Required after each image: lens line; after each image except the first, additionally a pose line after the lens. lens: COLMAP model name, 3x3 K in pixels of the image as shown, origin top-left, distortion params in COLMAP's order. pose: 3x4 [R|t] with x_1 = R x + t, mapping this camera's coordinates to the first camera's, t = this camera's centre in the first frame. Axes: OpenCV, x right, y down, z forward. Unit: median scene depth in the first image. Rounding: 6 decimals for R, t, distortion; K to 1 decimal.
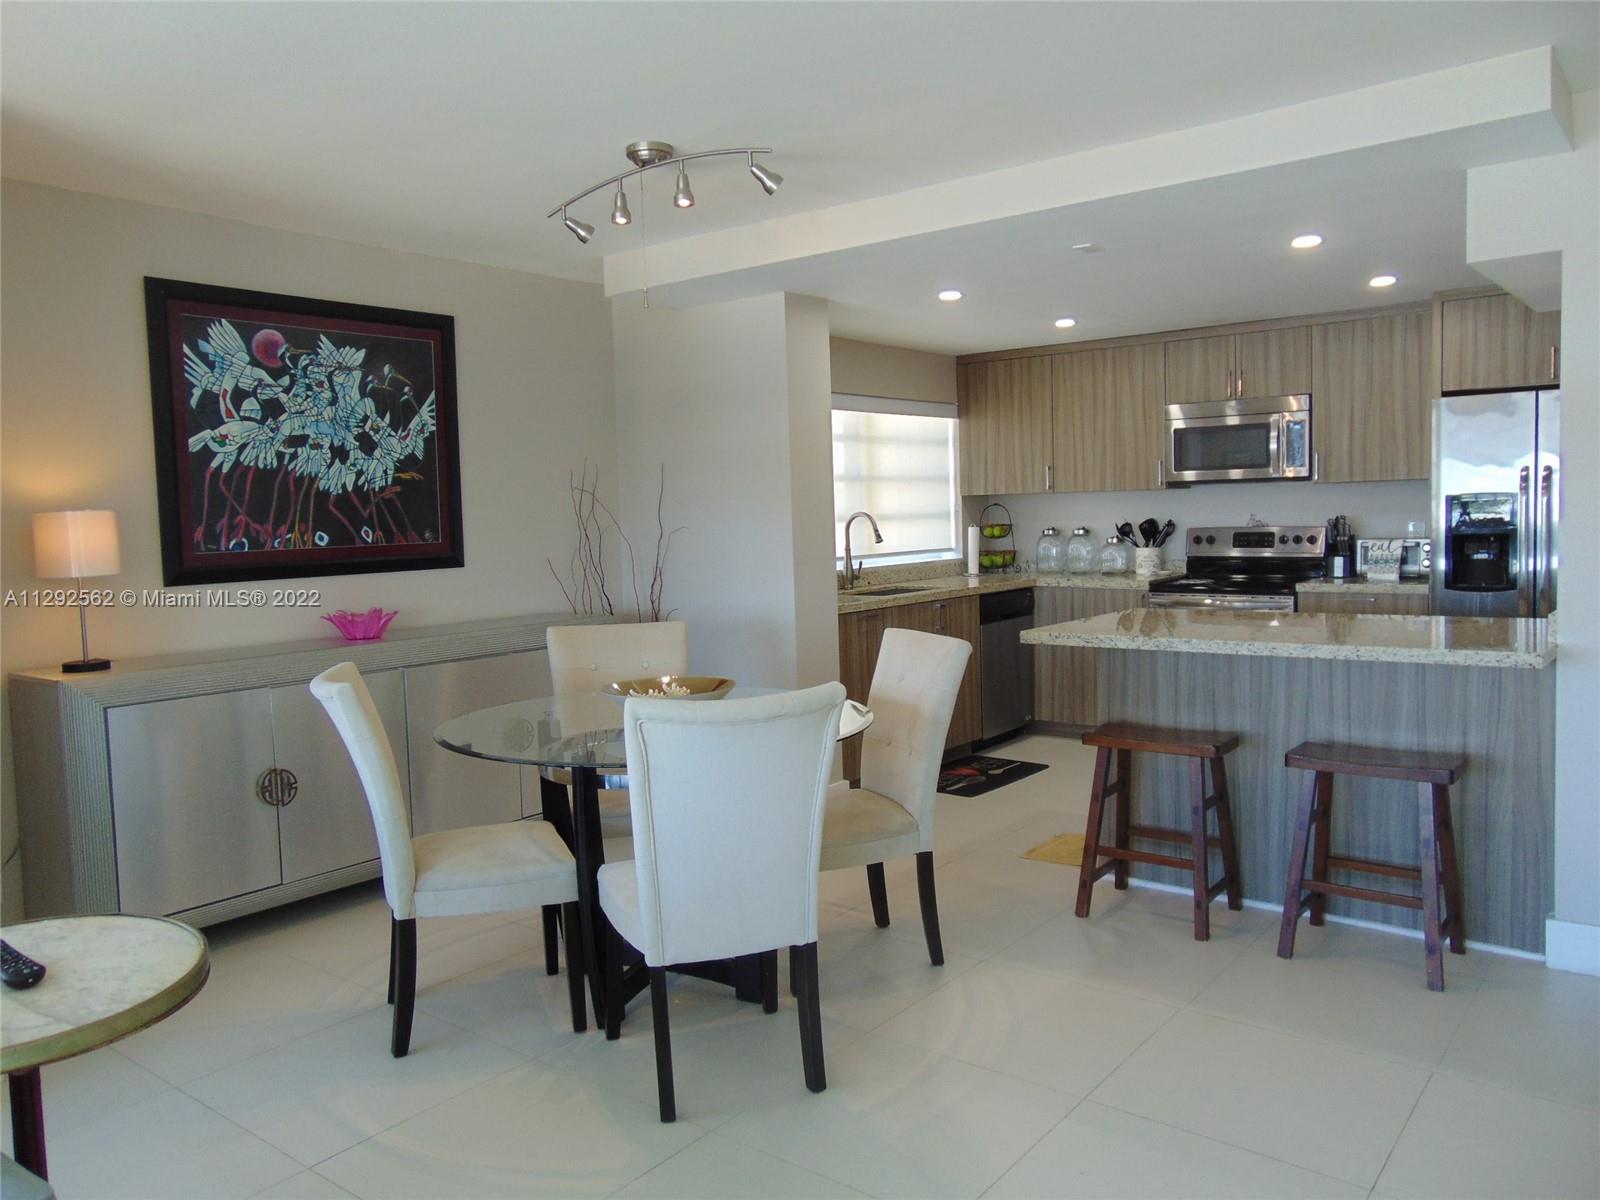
lens RADIAL K [[1197.6, 0, 802.1], [0, 1197.6, 600.5], [0, 0, 1]] dist [-0.035732, 0.057383]
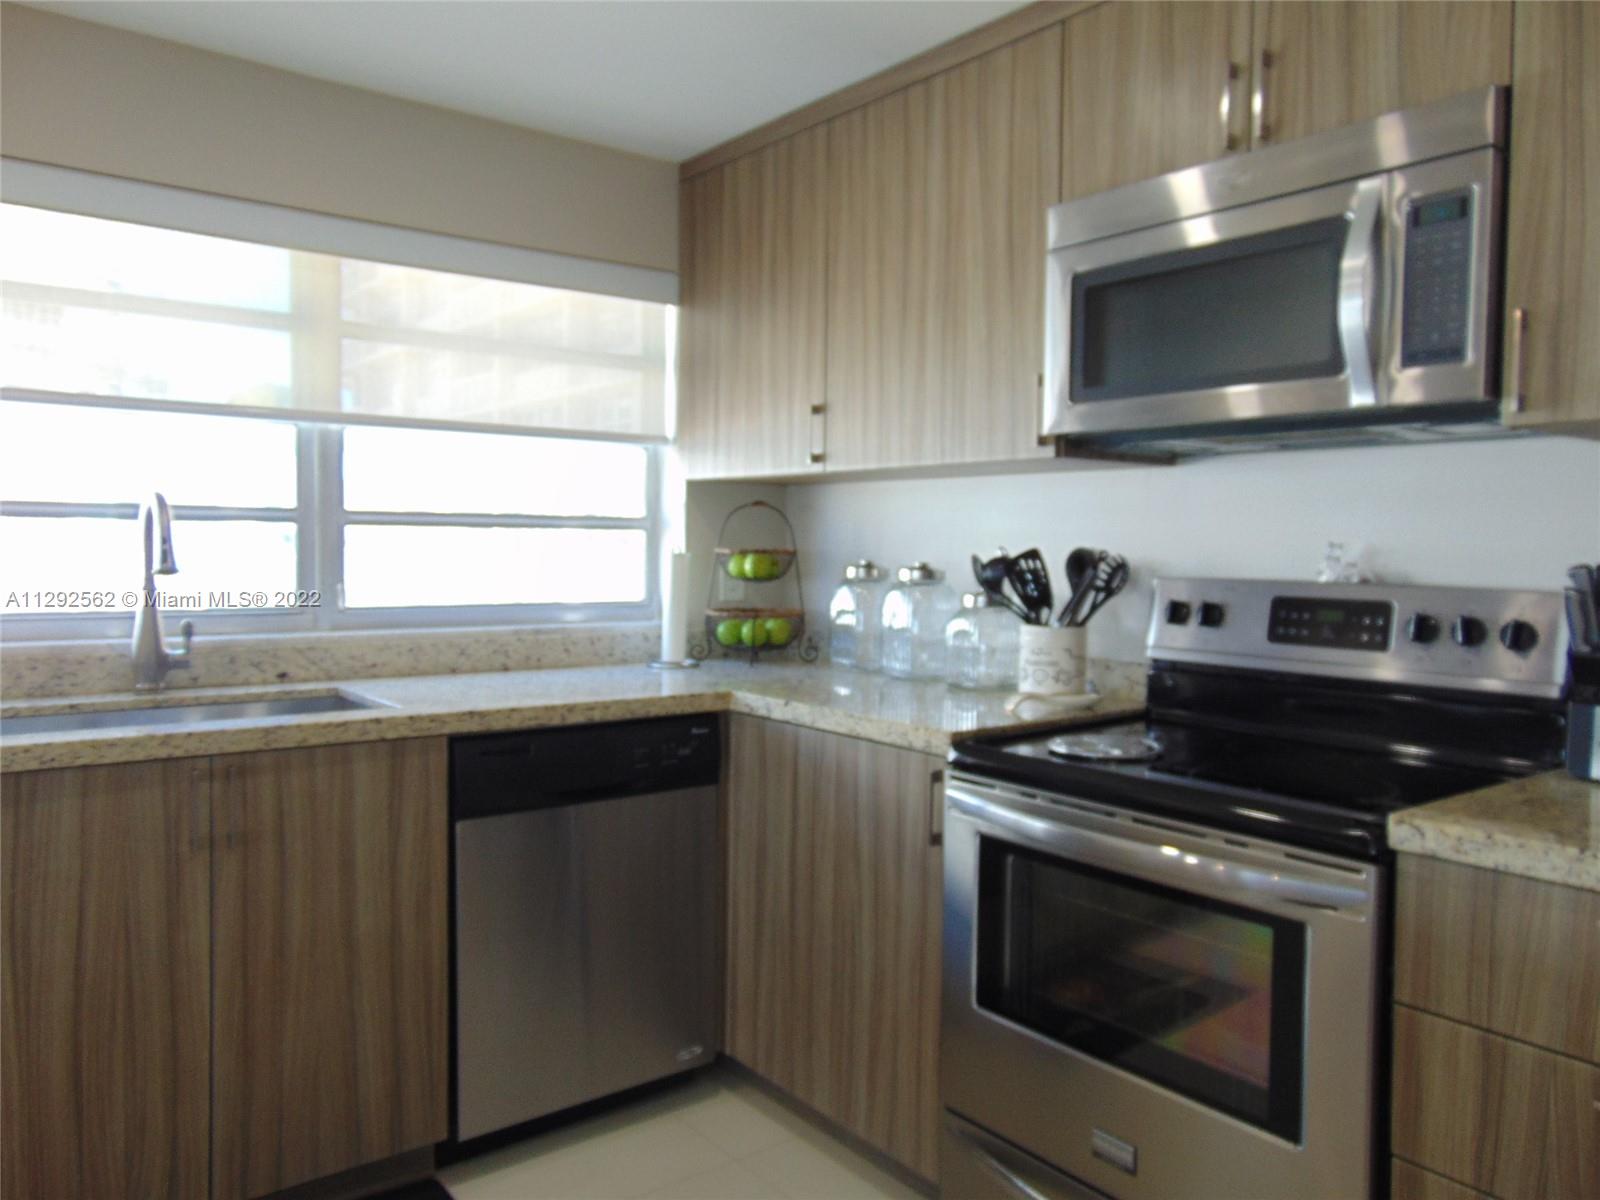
lens RADIAL K [[1197.6, 0, 797.7], [0, 1197.6, 593.9], [0, 0, 1]] dist [-0.035732, 0.057383]
pose [[0.967857, 0.050757, -0.246326, 0.323074], [-0.058462, 0.998000, -0.024060, -0.042870], [0.244612, 0.037687, 0.968888, 0.663201]]
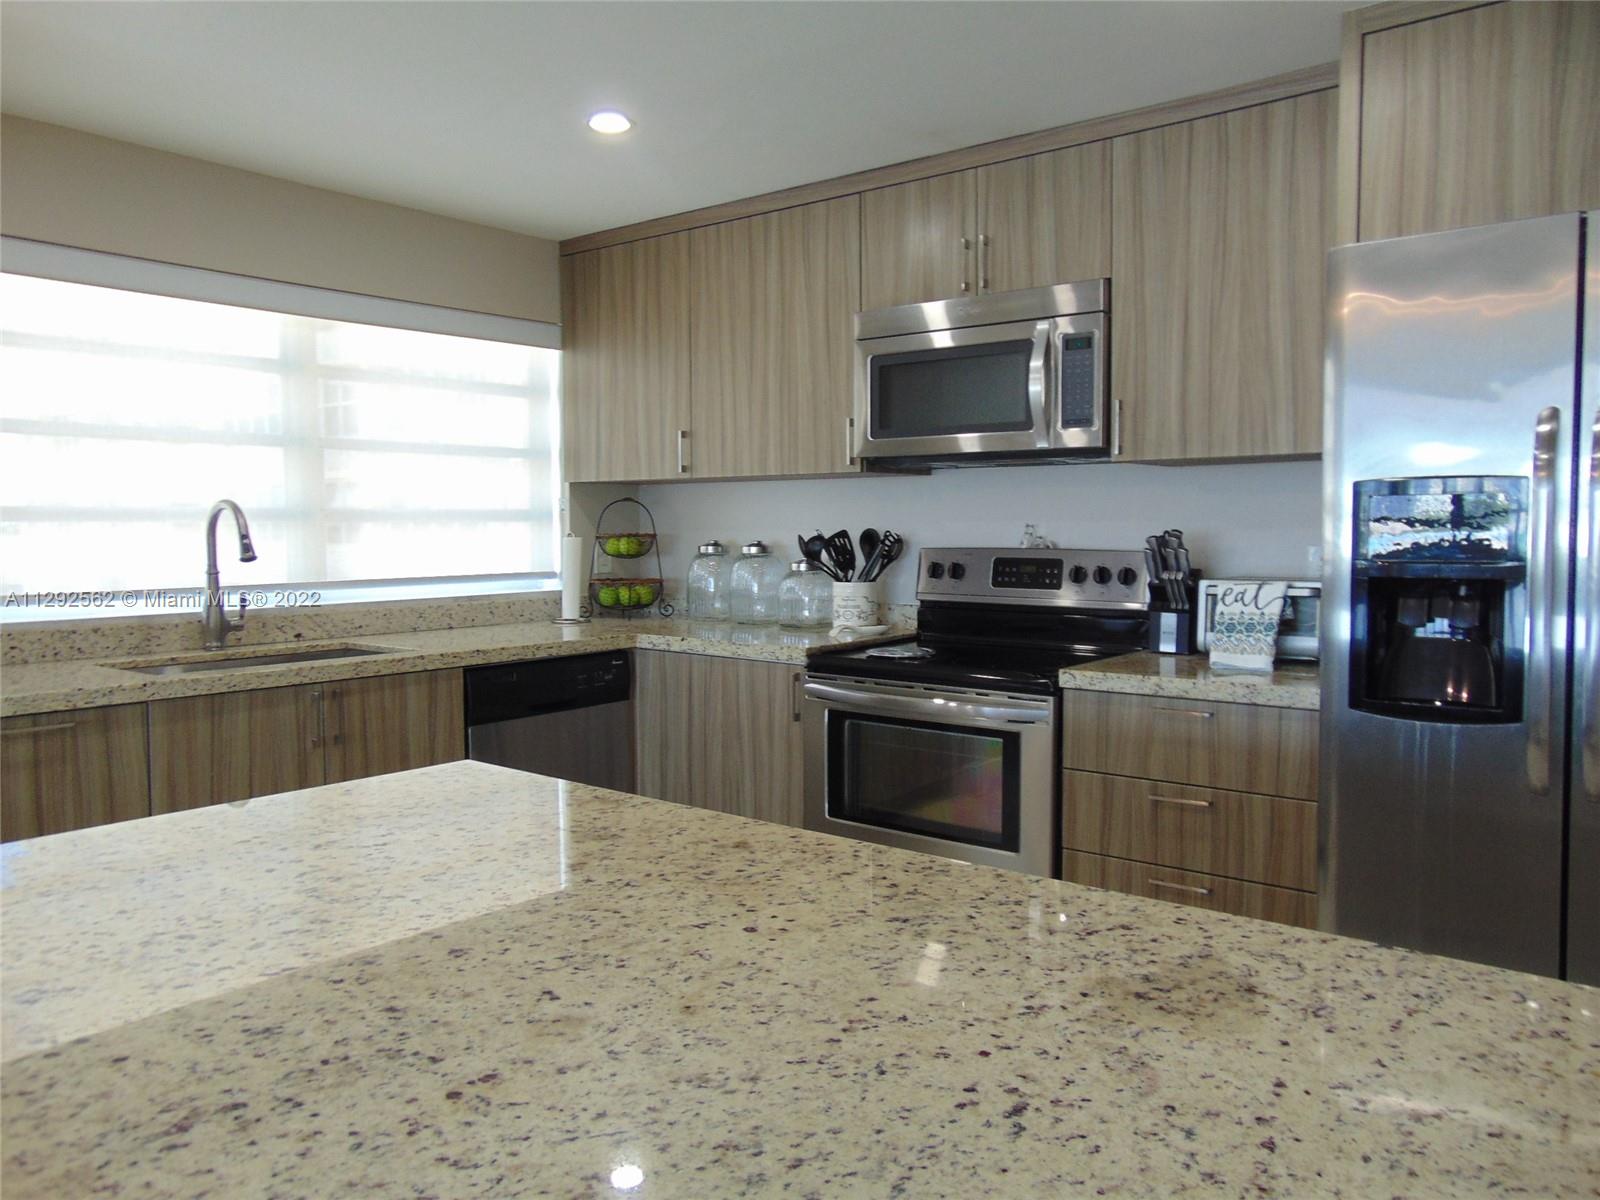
lens RADIAL K [[1197.6, 0, 805.0], [0, 1197.6, 595.9], [0, 0, 1]] dist [-0.035732, 0.057383]
pose [[0.999607, 0.025435, -0.011808, 0.290944], [-0.025595, 0.999580, -0.013617, -0.031388], [0.011457, 0.013914, 0.999838, 0.478367]]
